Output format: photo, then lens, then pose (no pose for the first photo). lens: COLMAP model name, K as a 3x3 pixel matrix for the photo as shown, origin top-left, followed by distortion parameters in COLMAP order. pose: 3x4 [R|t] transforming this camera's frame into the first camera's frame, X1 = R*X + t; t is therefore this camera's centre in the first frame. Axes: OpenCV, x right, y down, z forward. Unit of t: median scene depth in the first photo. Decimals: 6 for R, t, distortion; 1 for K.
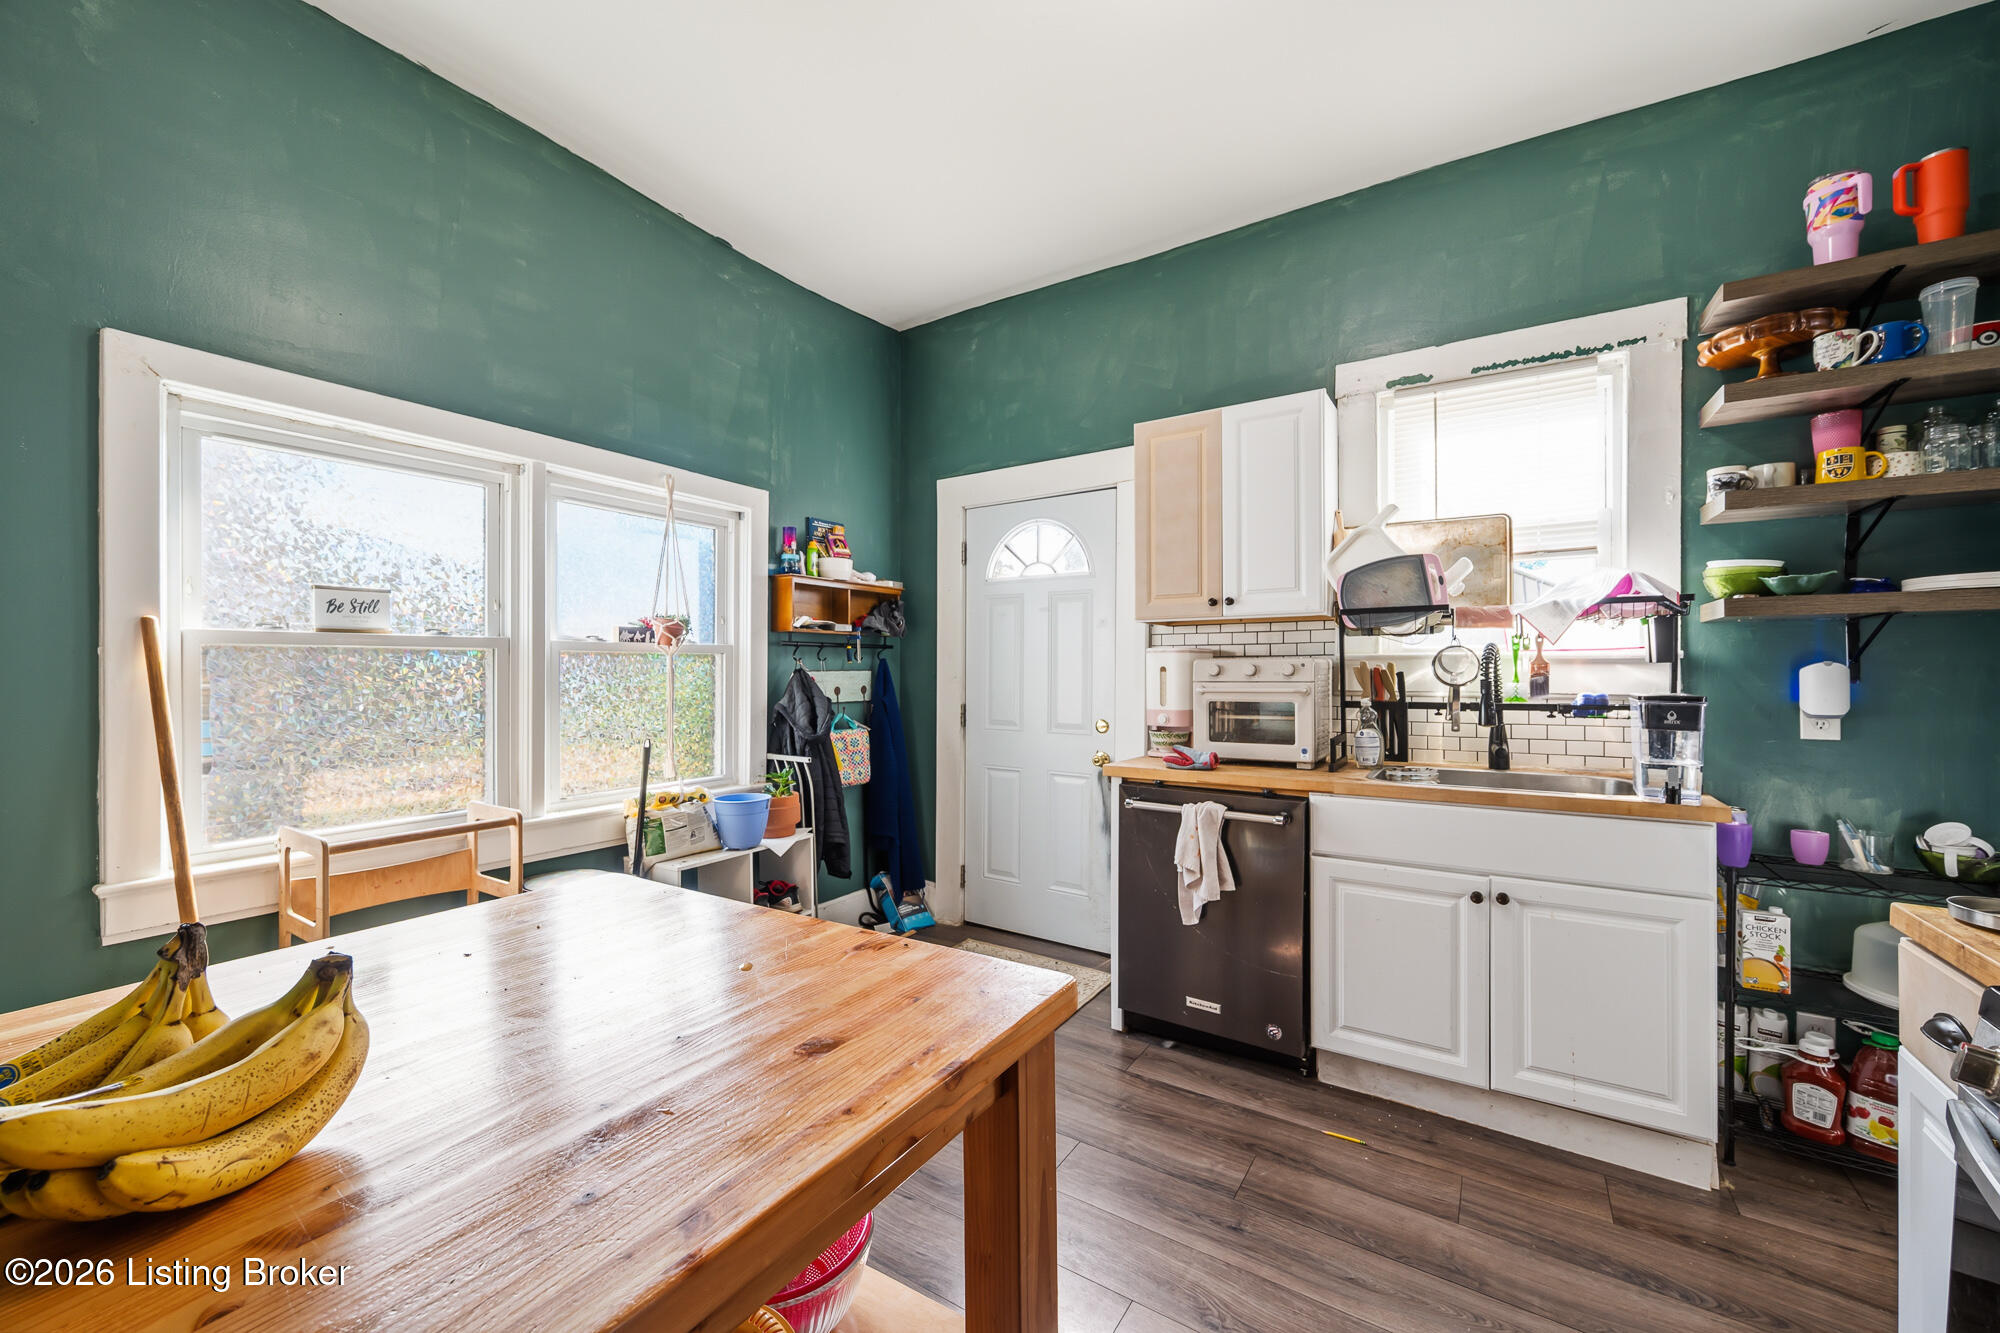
lens RADIAL K [[781.6, 0, 997.9], [0, 781.6, 669.1], [0, 0, 1]] dist [-0.001743, 0.000069]
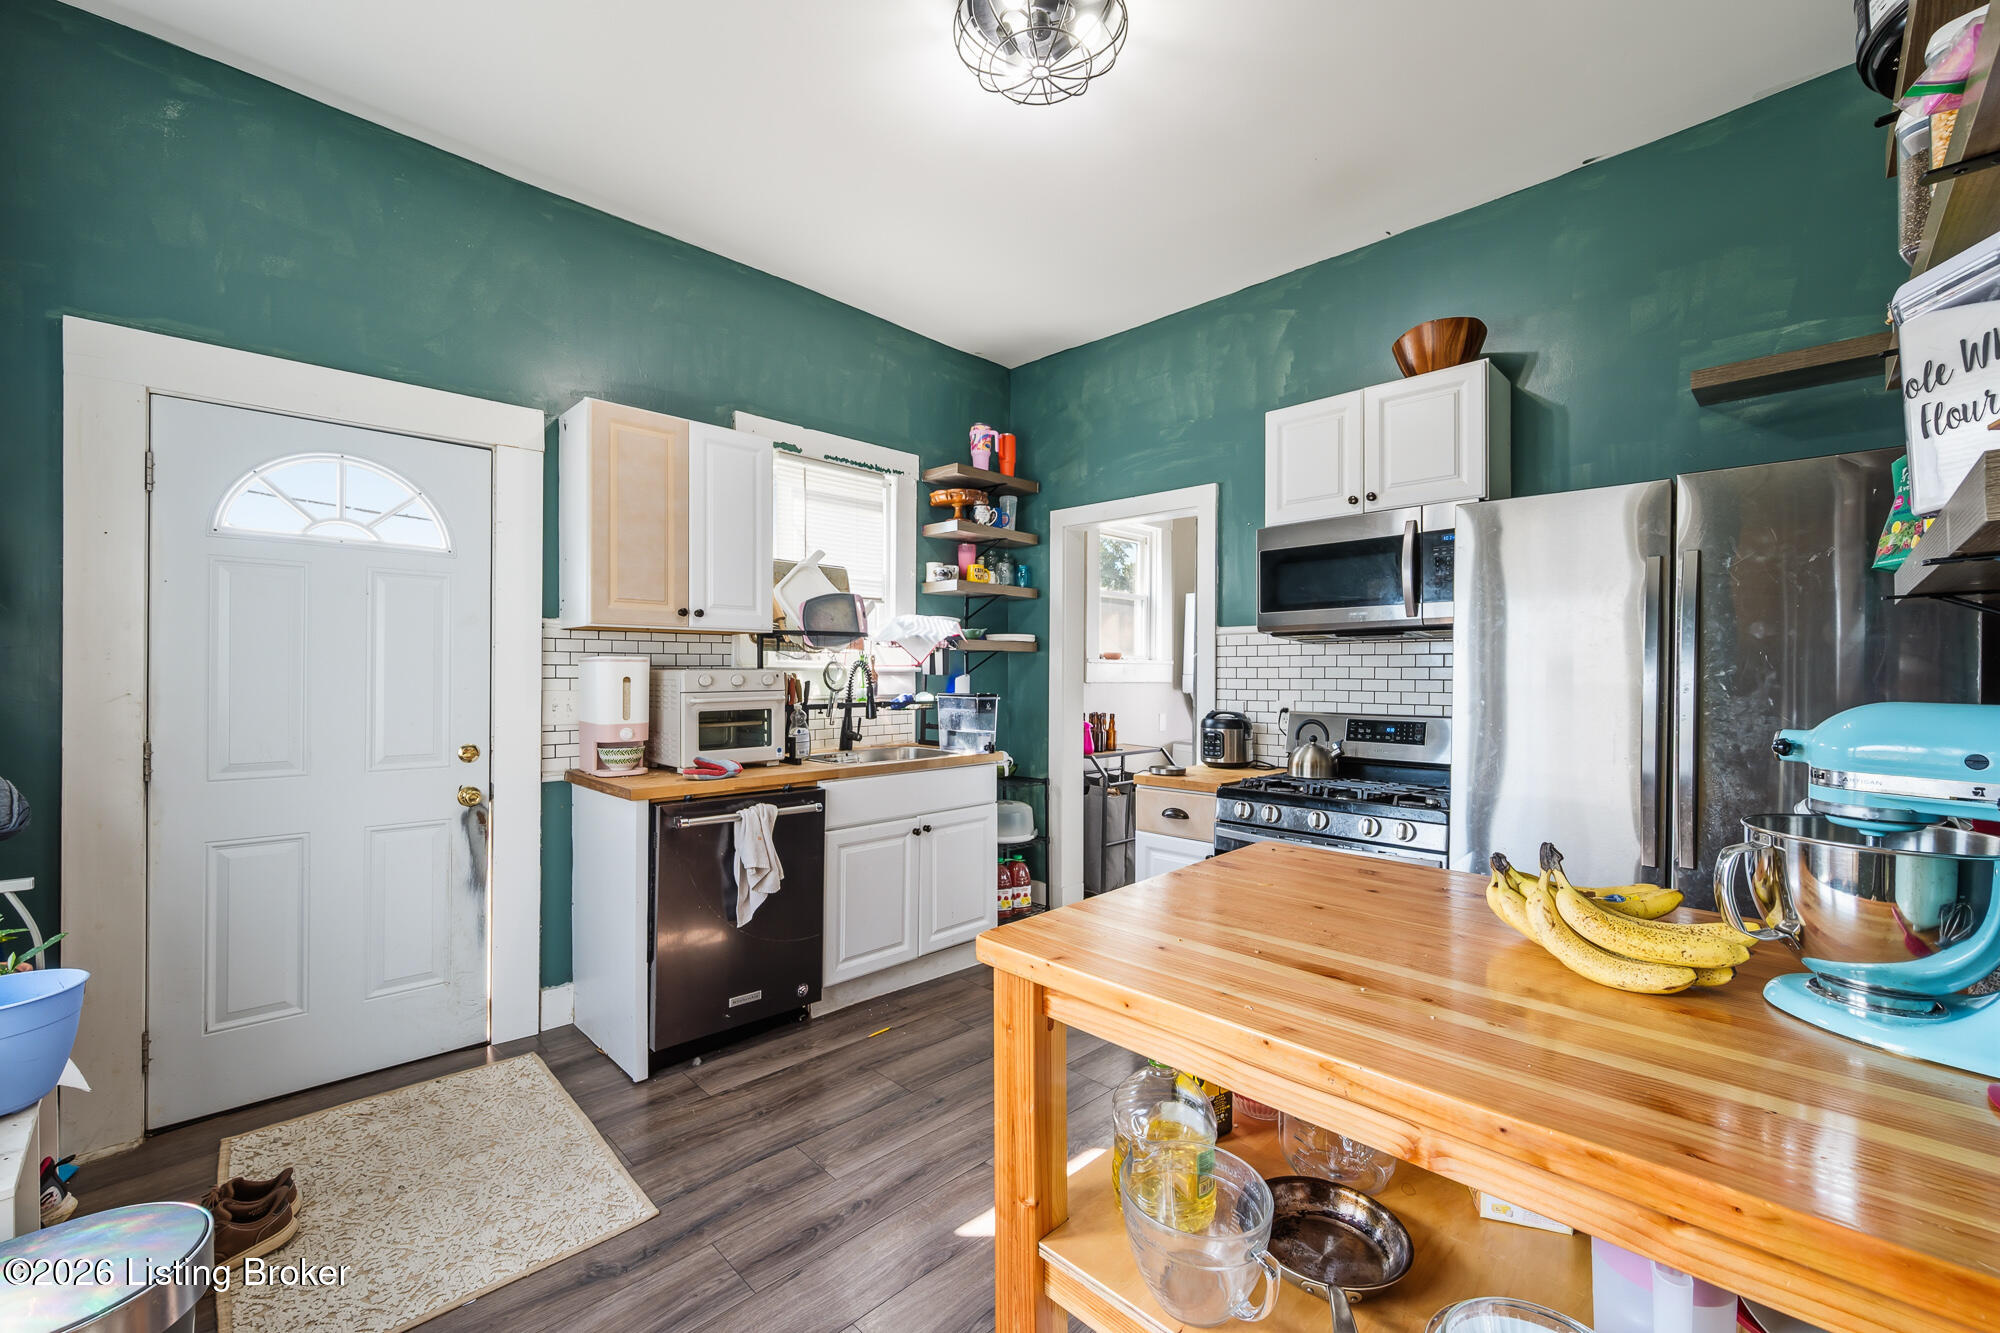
lens RADIAL K [[818.4, 0, 993.3], [0, 818.4, 672.6], [0, 0, 1]] dist [-0.001923, 0.000062]
pose [[0.207289, -0.000182, 0.978280, -0.760608], [-0.005599, 0.999983, 0.001372, -0.014416], [-0.978264, -0.005762, 0.207285, 0.452933]]
